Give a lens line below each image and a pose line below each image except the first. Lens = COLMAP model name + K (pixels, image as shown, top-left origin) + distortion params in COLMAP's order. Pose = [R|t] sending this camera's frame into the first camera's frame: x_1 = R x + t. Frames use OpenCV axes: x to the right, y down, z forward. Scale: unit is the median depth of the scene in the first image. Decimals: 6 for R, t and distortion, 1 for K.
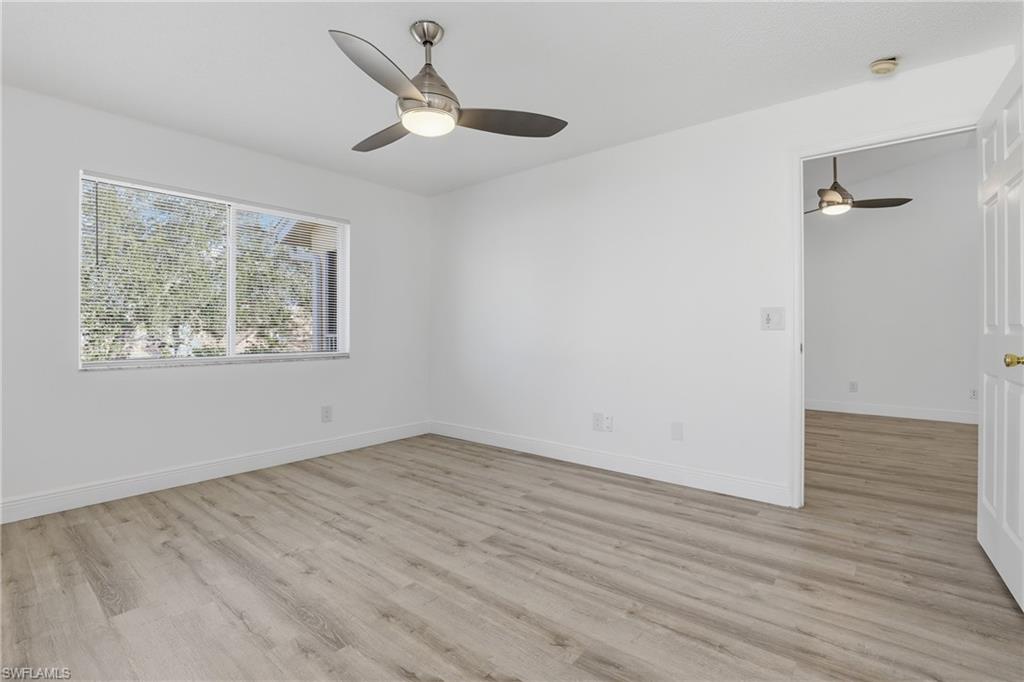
lens RADIAL K [[470.9, 0, 516.6], [0, 470.9, 329.2], [0, 0, 1]] dist [-0.036946, 0.007474]
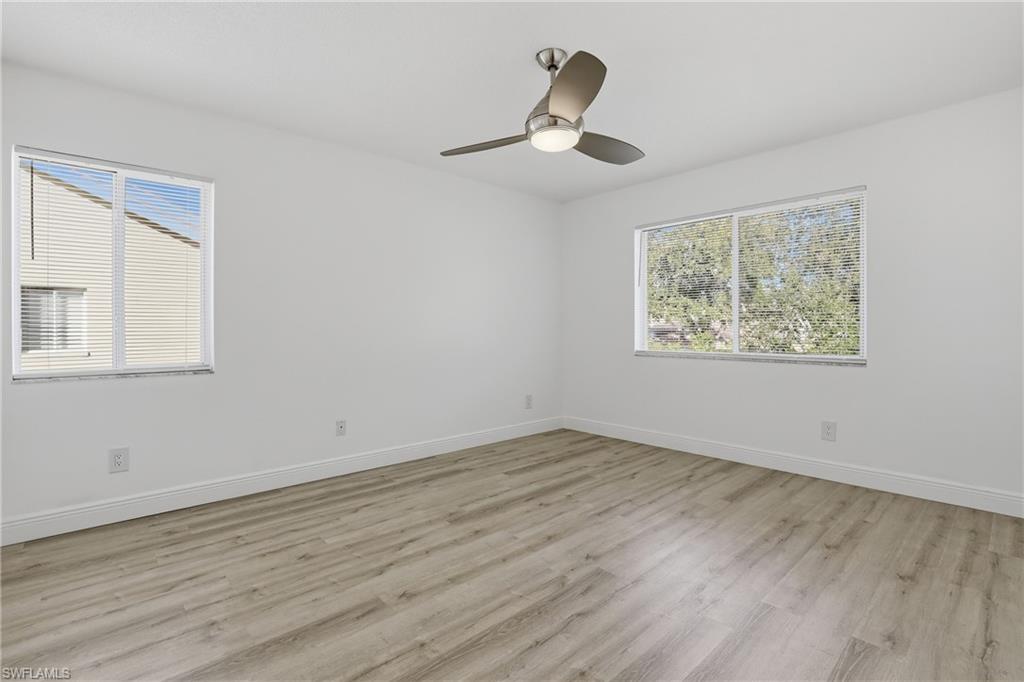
lens RADIAL K [[470.9, 0, 516.6], [0, 470.9, 329.2], [0, 0, 1]] dist [-0.036946, 0.007474]
pose [[-0.133088, 0.003784, -0.991097, 0.859392], [0.004858, 0.999983, 0.003166, -0.007160], [0.991092, -0.004393, -0.133104, 1.003060]]
